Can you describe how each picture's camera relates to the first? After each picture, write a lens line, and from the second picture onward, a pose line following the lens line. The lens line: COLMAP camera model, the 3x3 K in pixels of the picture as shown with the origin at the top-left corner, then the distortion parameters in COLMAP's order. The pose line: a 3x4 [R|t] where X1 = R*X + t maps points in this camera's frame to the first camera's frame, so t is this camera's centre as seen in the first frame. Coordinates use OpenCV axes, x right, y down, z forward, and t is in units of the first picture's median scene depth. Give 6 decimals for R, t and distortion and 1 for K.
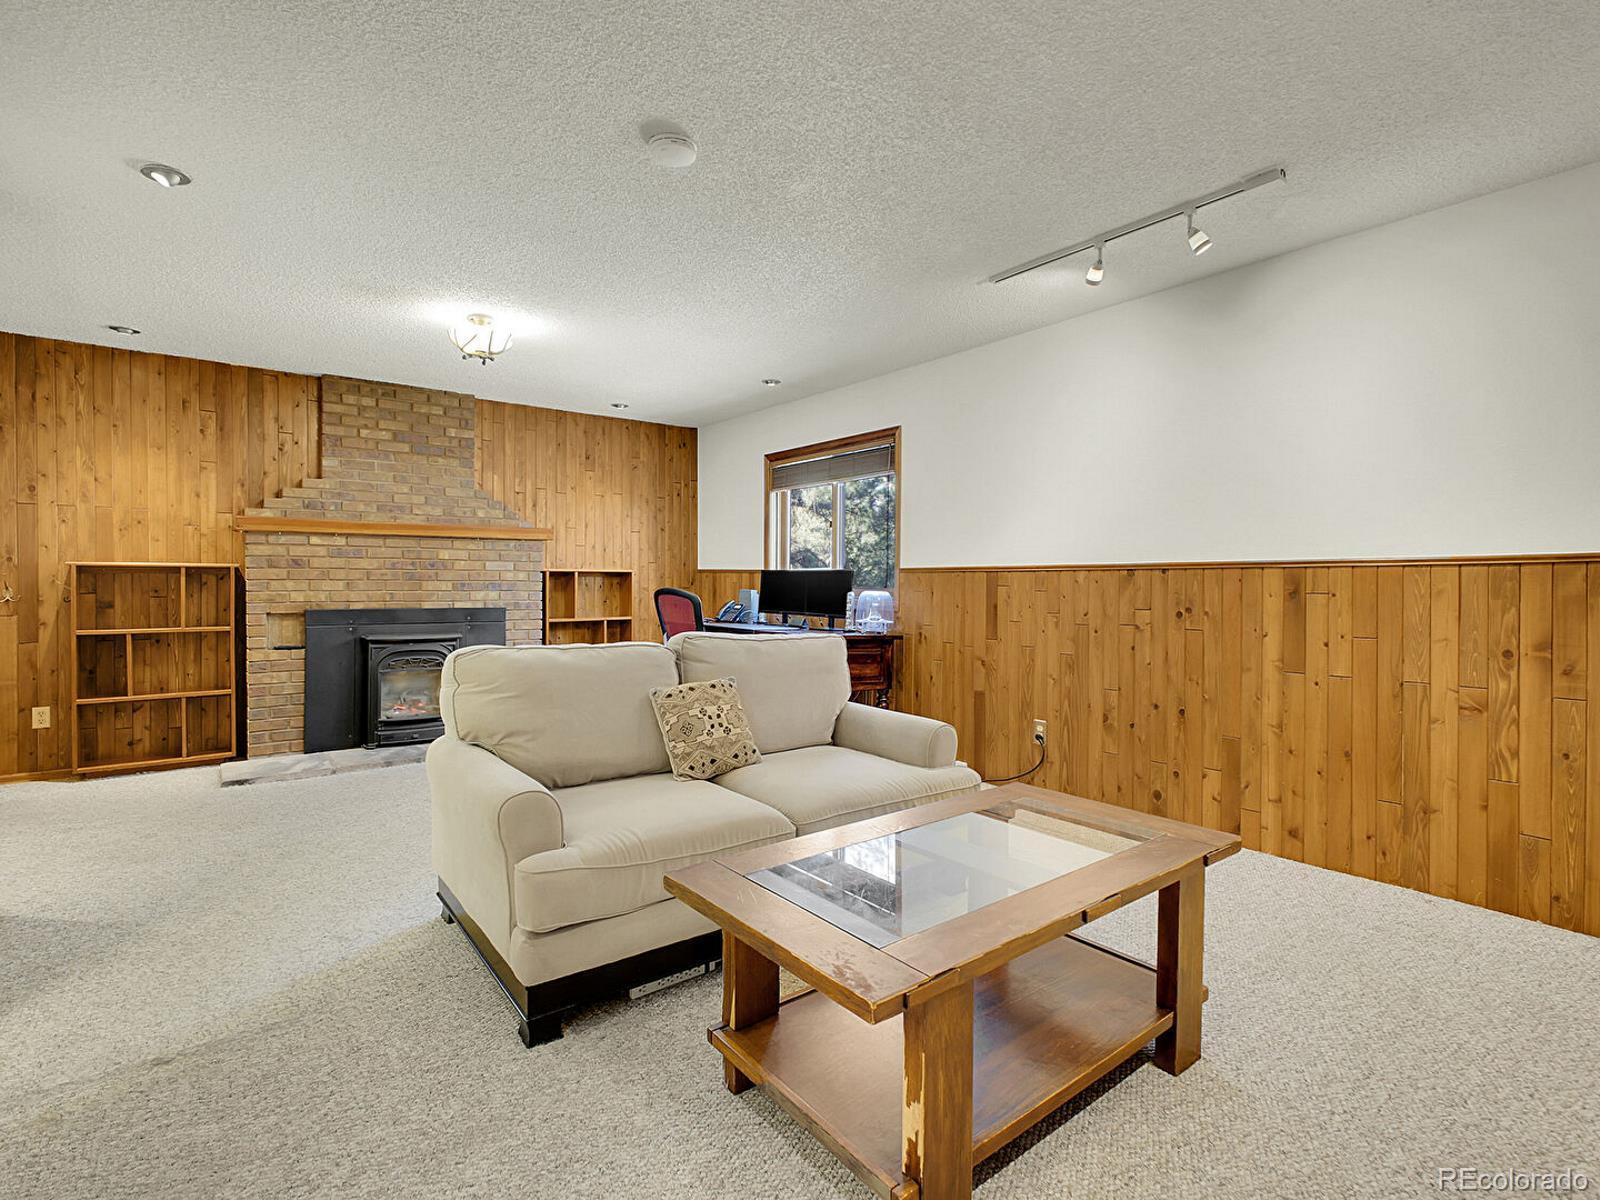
lens RADIAL K [[782.1, 0, 798.8], [0, 782.1, 582.6], [0, 0, 1]] dist [0.000436, -0.000062]
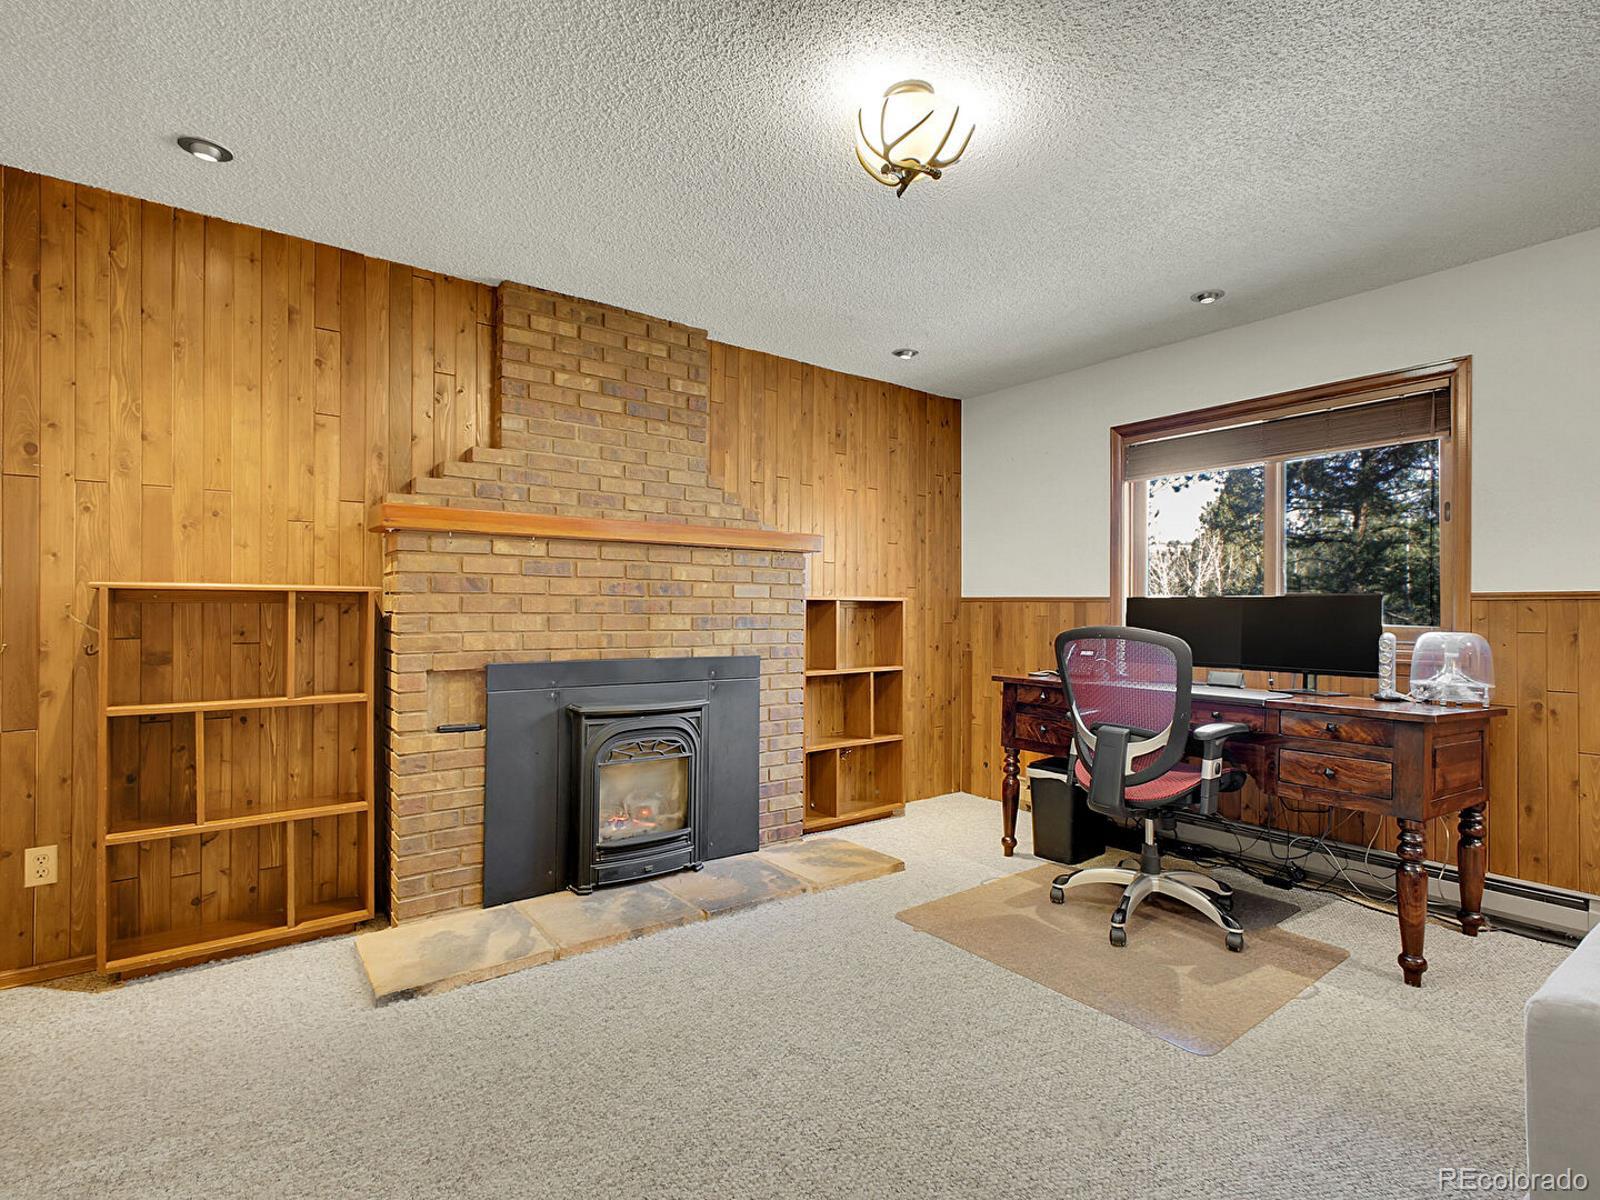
lens RADIAL K [[783.8, 0, 800.0], [0, 783.8, 600.0], [0, 0, 1]] dist [-0.000665, 0.000010]
pose [[0.999945, -0.000419, -0.010432, -0.390583], [0.000255, 0.999876, -0.015766, -0.004388], [0.010437, 0.015762, 0.999821, 0.411514]]
